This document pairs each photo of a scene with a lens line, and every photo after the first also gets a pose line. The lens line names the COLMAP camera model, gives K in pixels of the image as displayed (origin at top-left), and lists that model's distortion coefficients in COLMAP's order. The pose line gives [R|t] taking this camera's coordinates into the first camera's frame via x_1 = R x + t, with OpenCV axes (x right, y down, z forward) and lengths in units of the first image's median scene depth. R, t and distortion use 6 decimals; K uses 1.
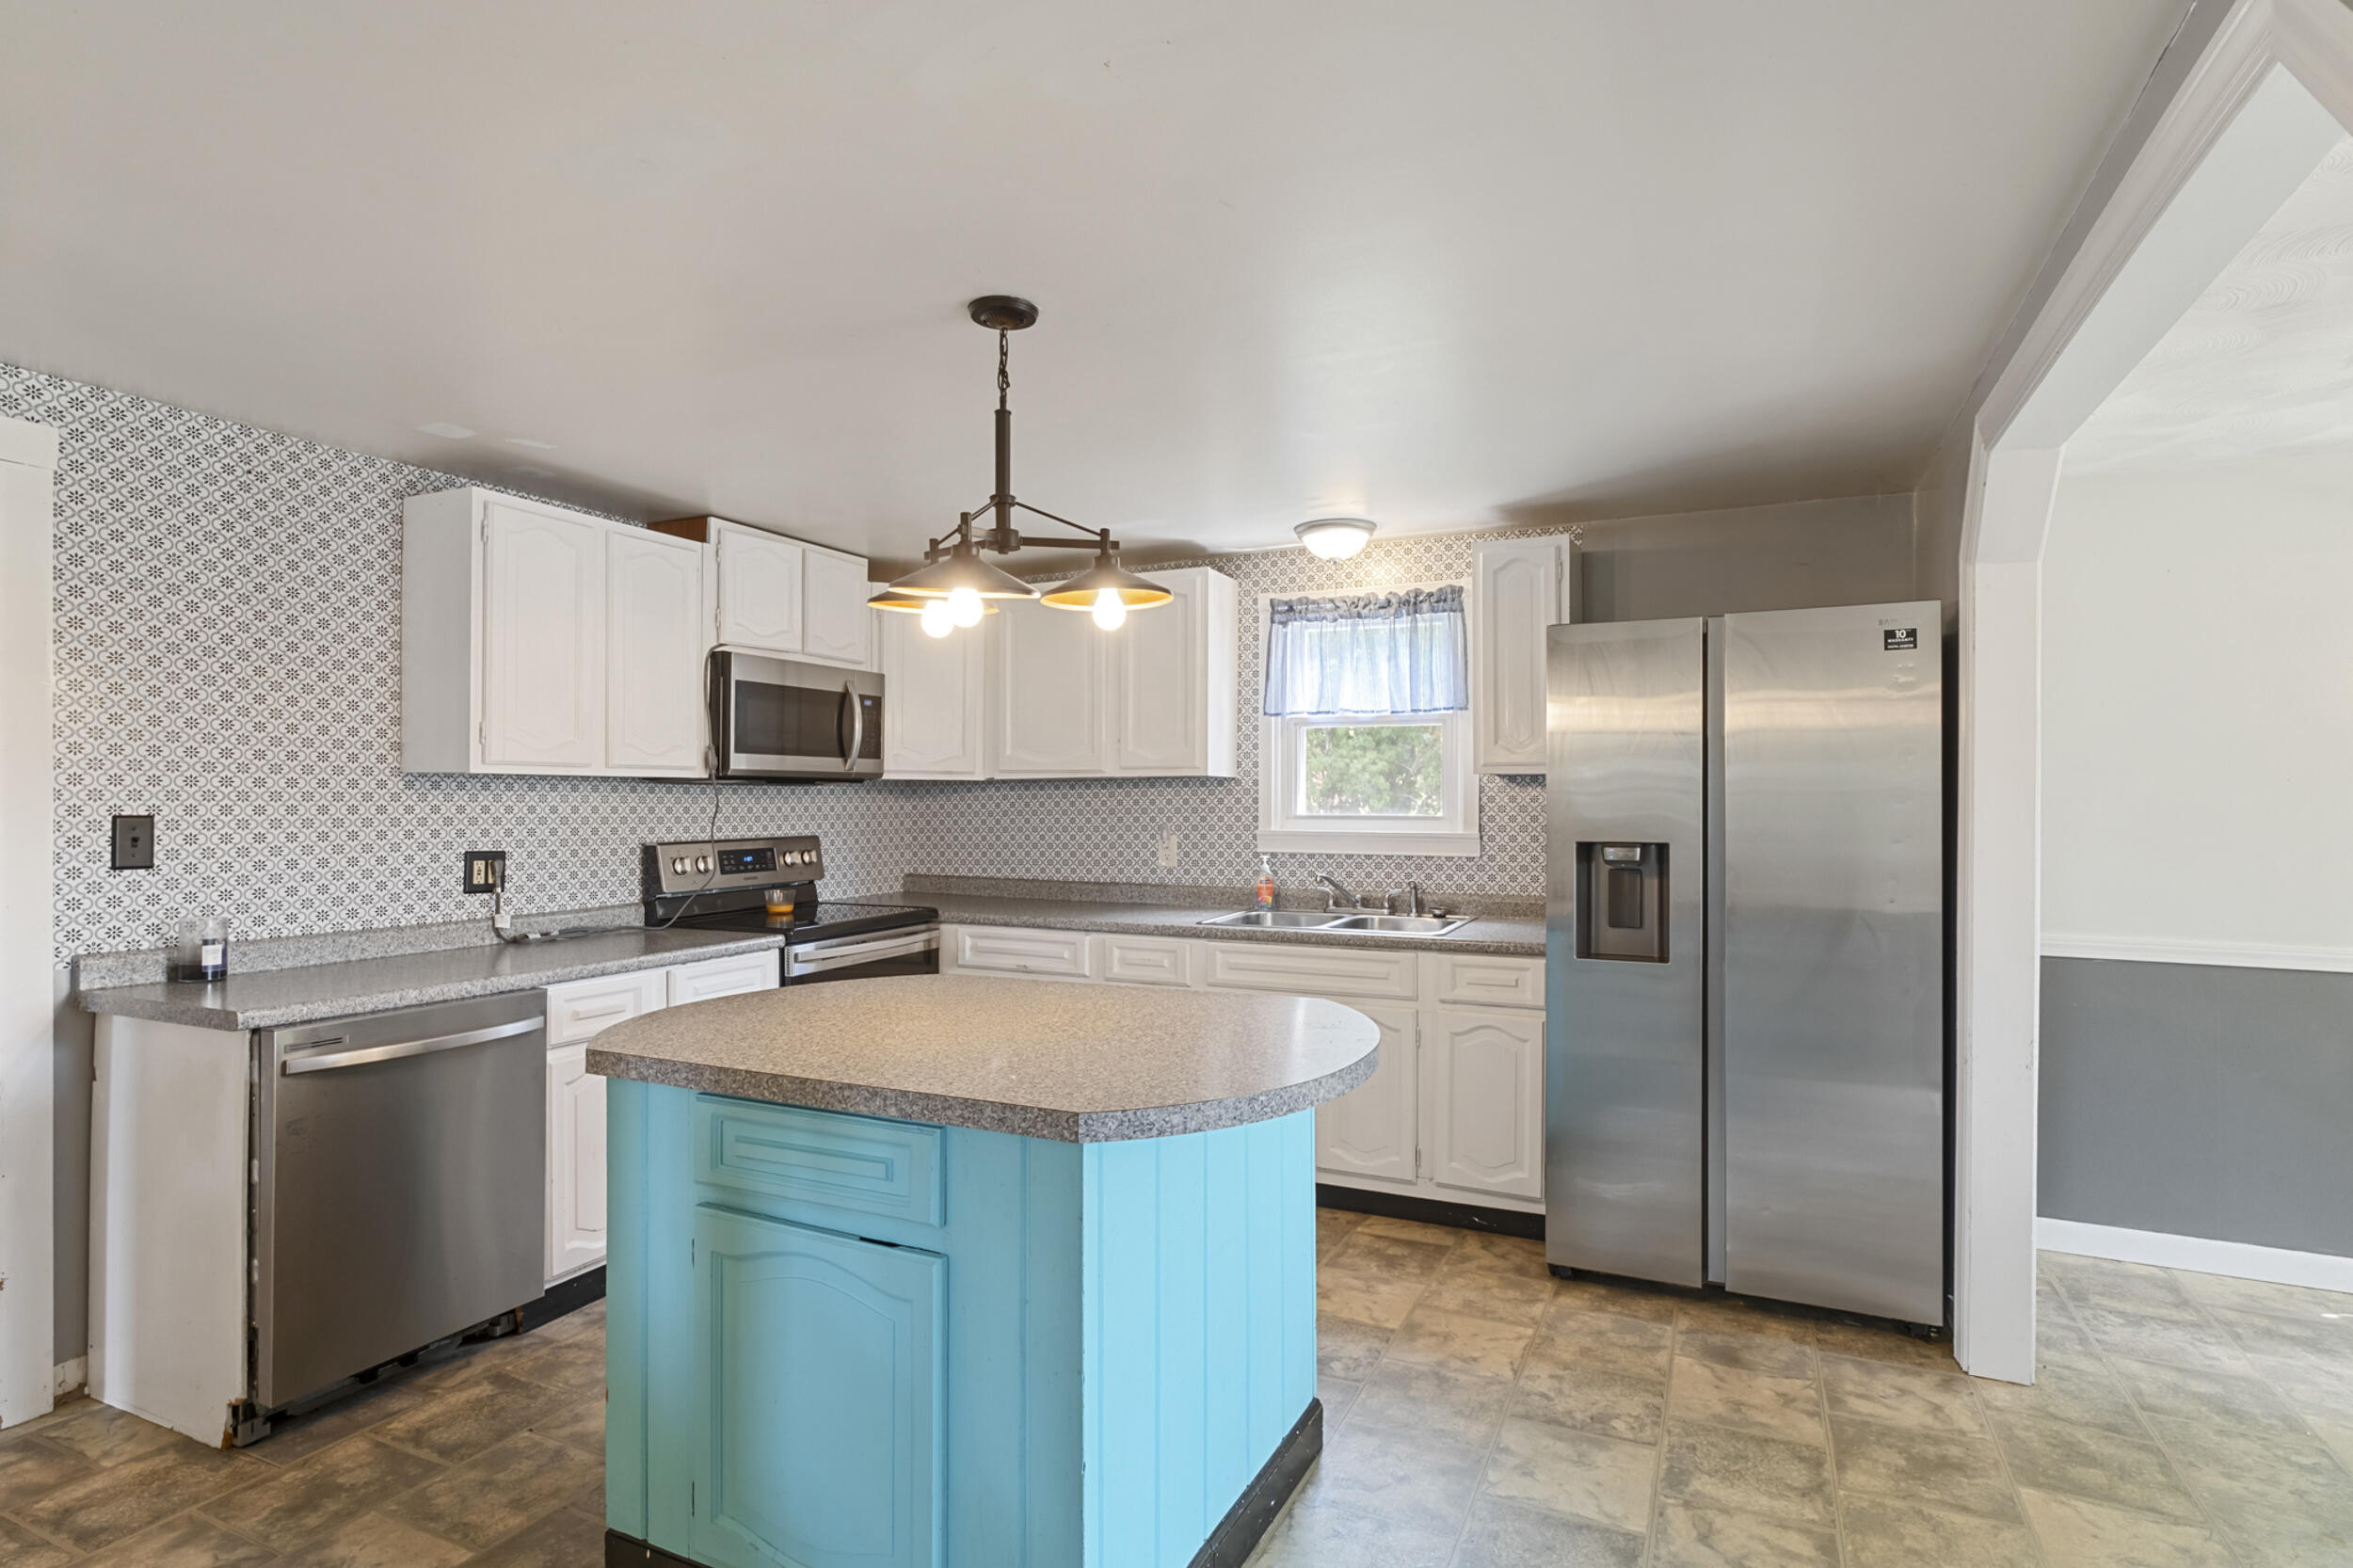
lens RADIAL K [[1190.0, 0, 1175.8], [0, 1190.0, 792.8], [0, 0, 1]] dist [-0.000981, 0.000471]
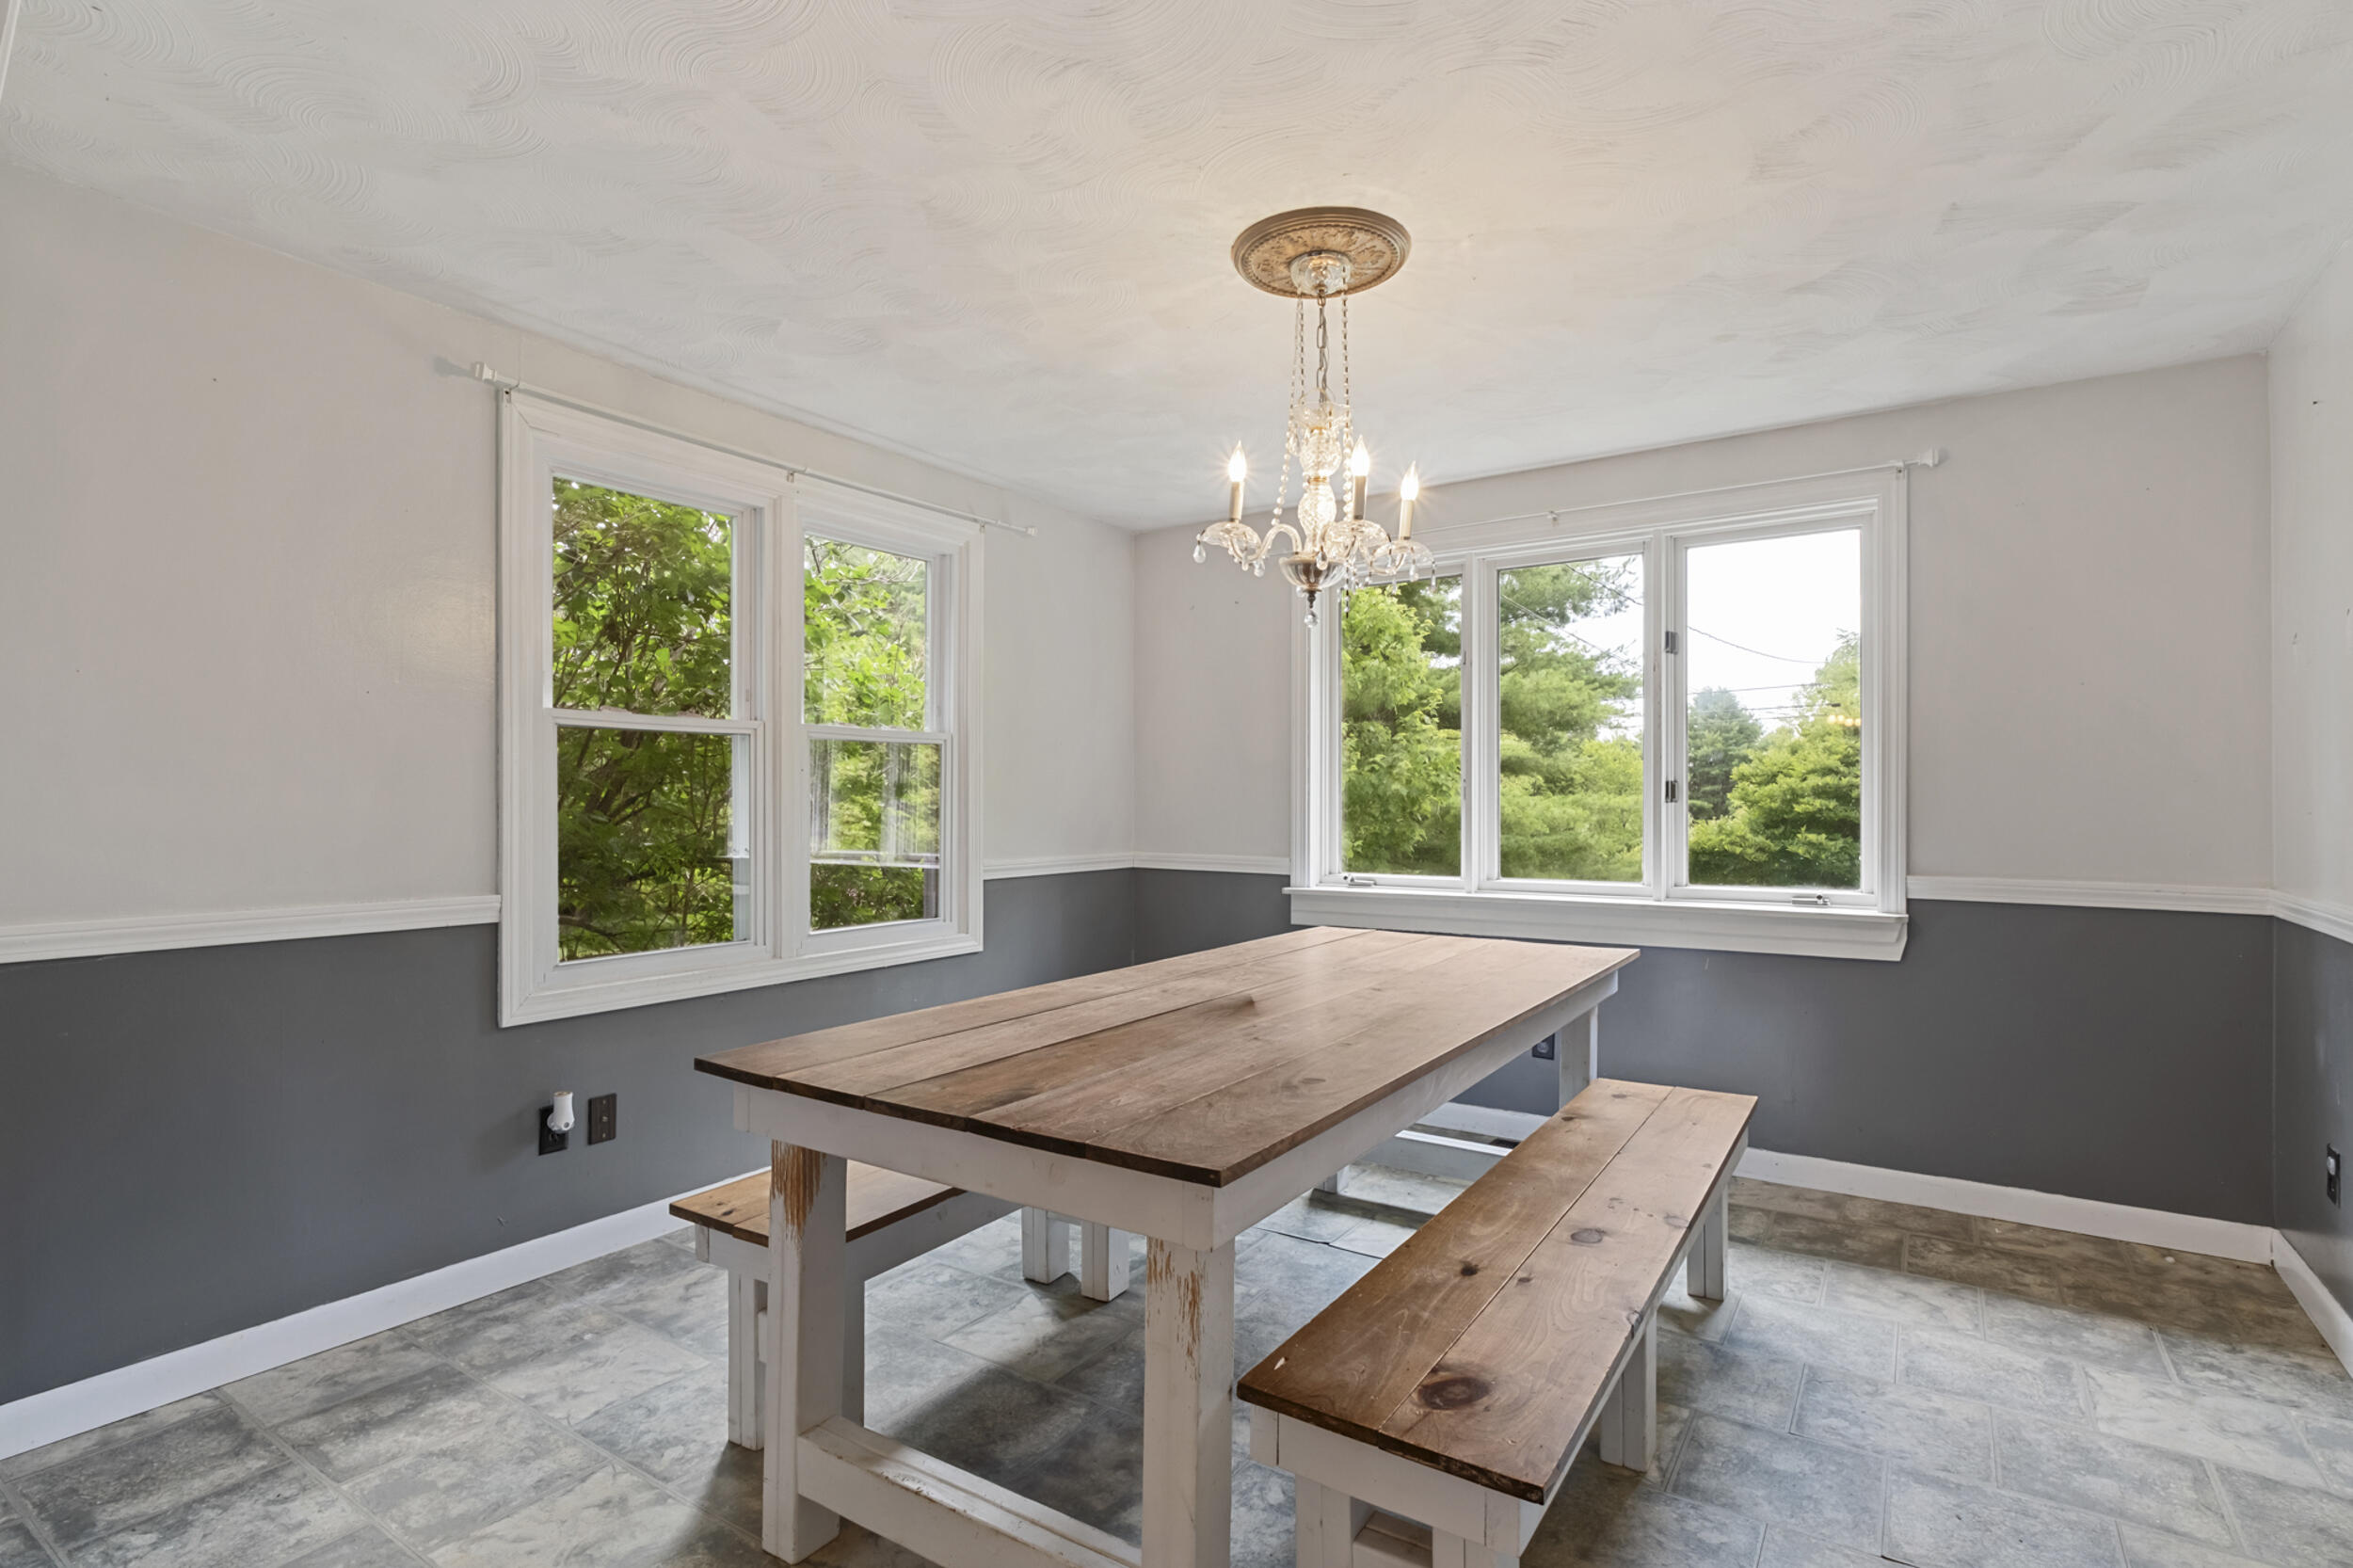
lens RADIAL K [[1135.7, 0, 1176.5], [0, 1135.7, 784.0], [0, 0, 1]] dist [-0.002890, -0.000146]
pose [[0.145676, 0.008423, 0.989297, 0.218495], [-0.003764, 0.999961, -0.007960, 0.043969], [-0.989325, -0.002564, 0.145702, 0.295288]]
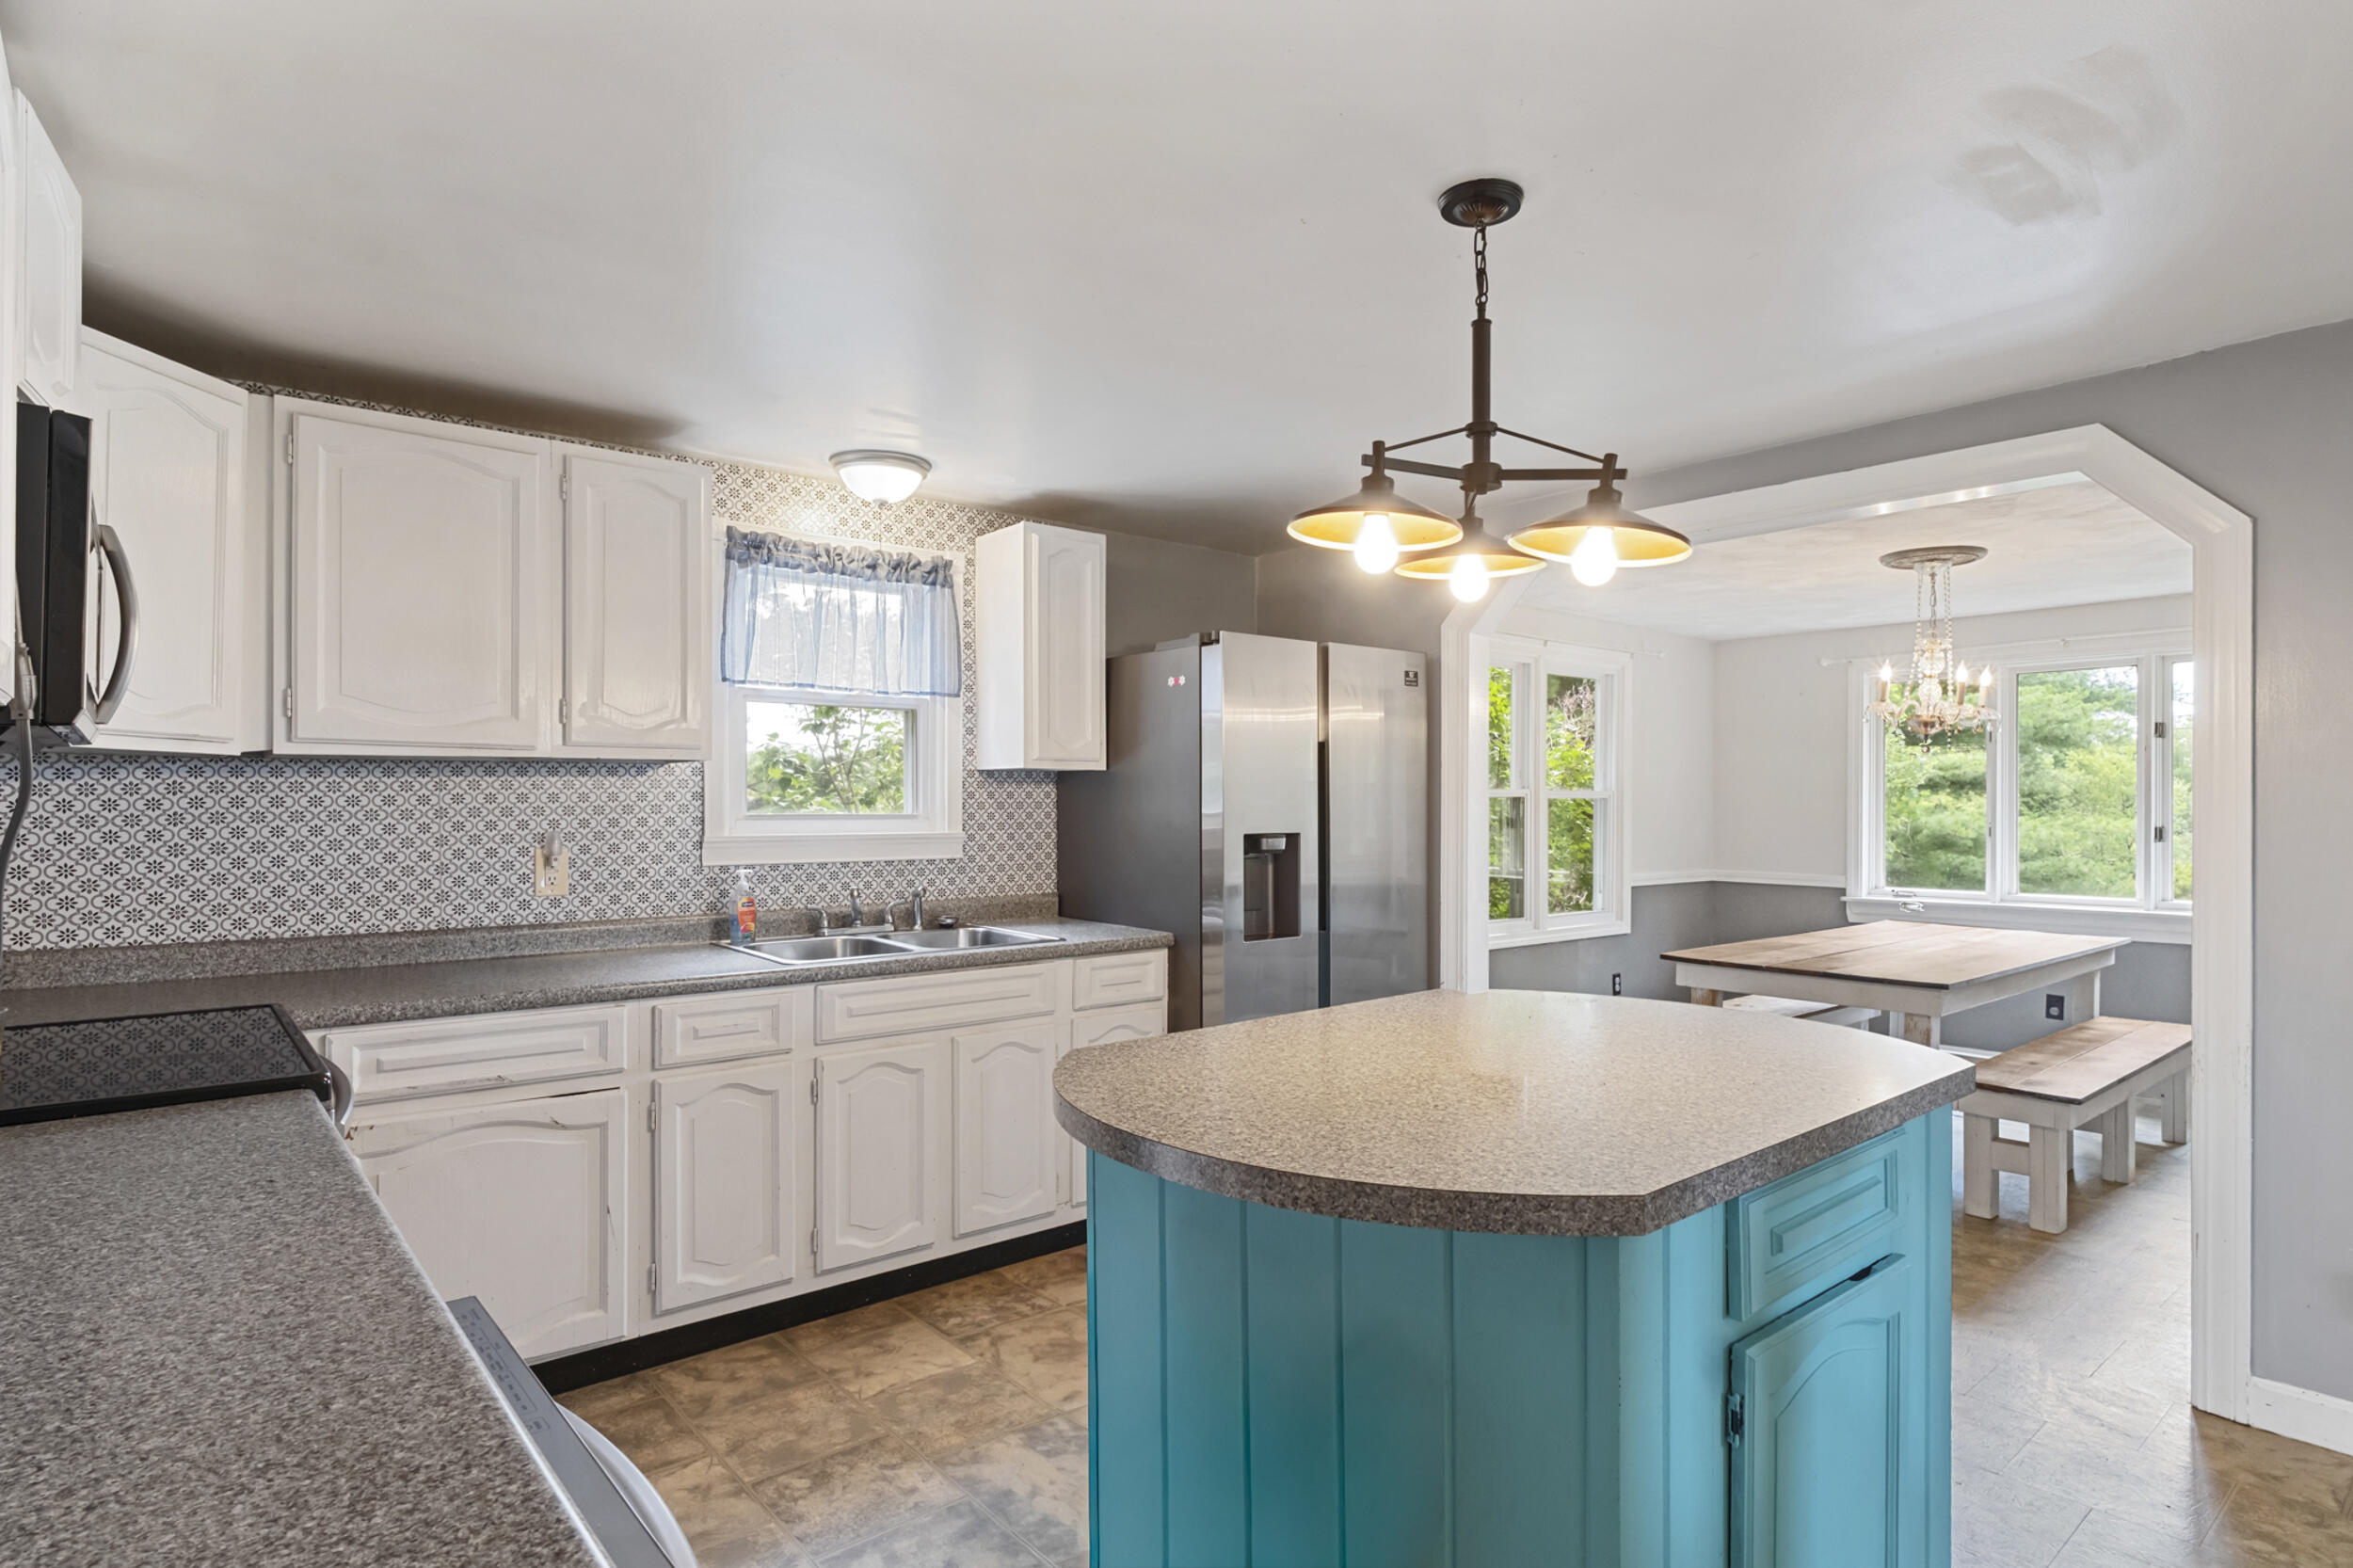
lens RADIAL K [[1235.2, 0, 1185.1], [0, 1235.2, 797.3], [0, 0, 1]] dist [-0.001877, 0.000337]
pose [[0.410952, 0.003304, 0.911651, -0.574267], [-0.006366, 0.999979, -0.000754, 0.006812], [-0.911635, -0.005494, 0.410964, 0.472935]]
